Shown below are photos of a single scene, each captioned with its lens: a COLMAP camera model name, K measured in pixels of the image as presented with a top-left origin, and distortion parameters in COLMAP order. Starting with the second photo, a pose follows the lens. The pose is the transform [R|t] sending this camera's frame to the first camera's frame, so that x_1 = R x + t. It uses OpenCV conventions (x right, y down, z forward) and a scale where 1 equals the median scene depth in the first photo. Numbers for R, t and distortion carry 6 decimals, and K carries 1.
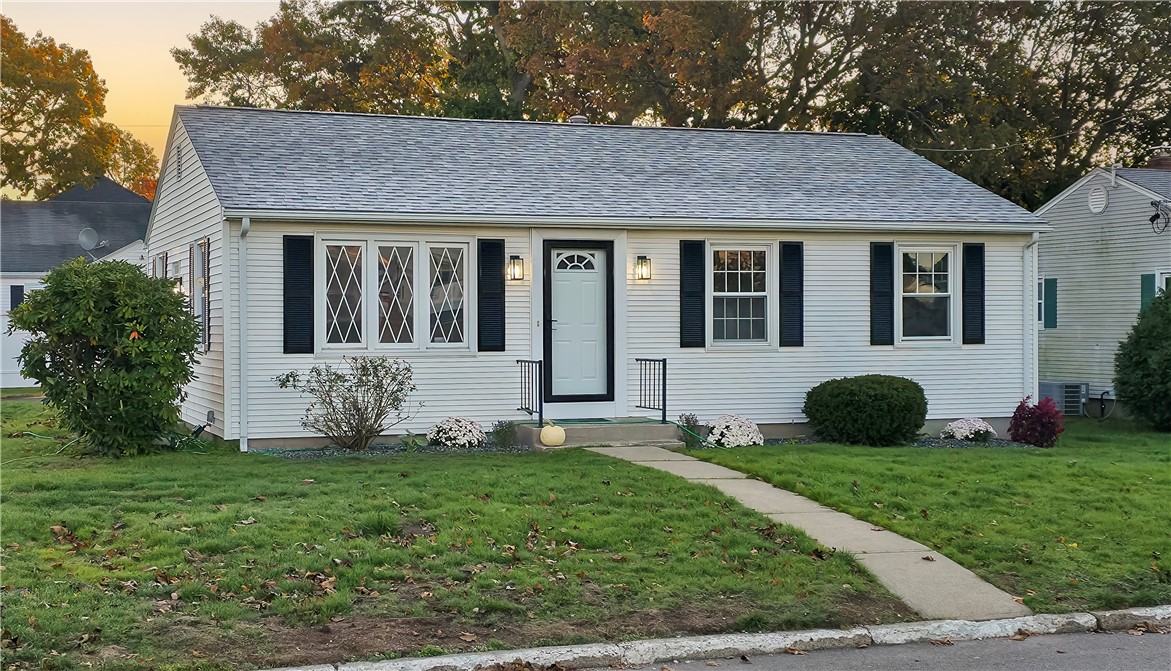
lens RADIAL K [[1721.0, 0, 562.7], [0, 1721.0, 335.9], [0, 0, 1]] dist [0.303610, -1.264470]
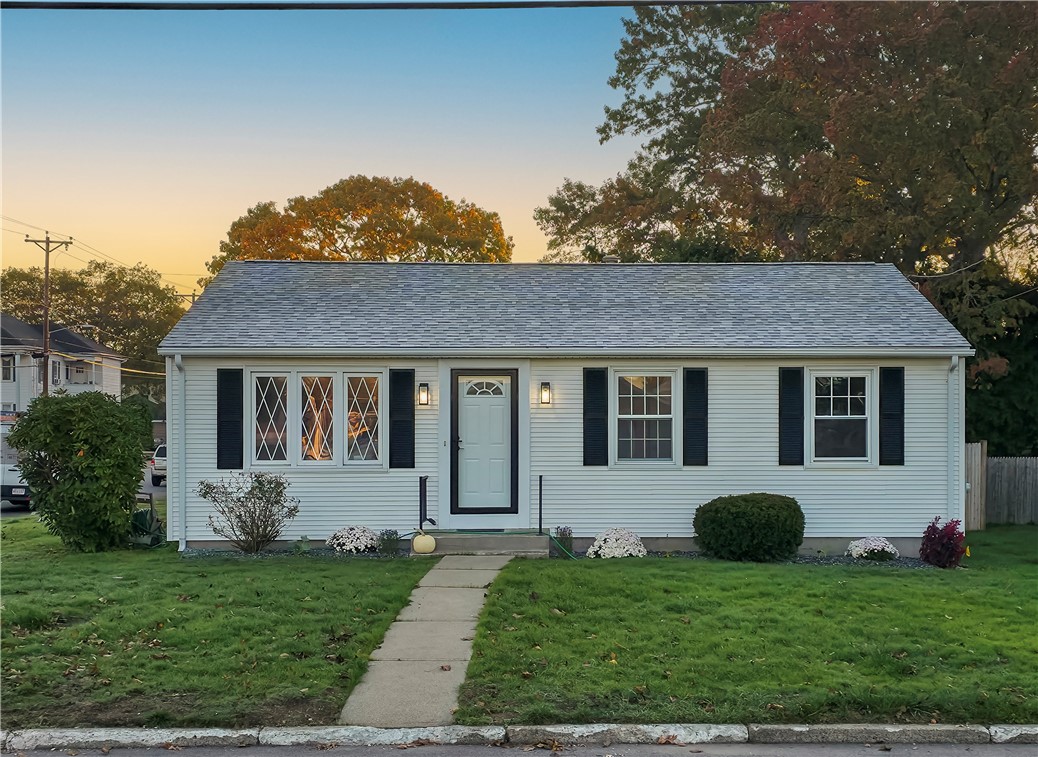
lens RADIAL K [[1518.1, 0, 533.5], [0, 1518.1, 401.8], [0, 0, 1]] dist [0.232262, -0.871305]
pose [[0.945246, -0.005248, -0.326316, 0.357883], [-0.004890, 0.999531, -0.030240, -0.004568], [0.326321, 0.030180, 0.944777, 0.079583]]
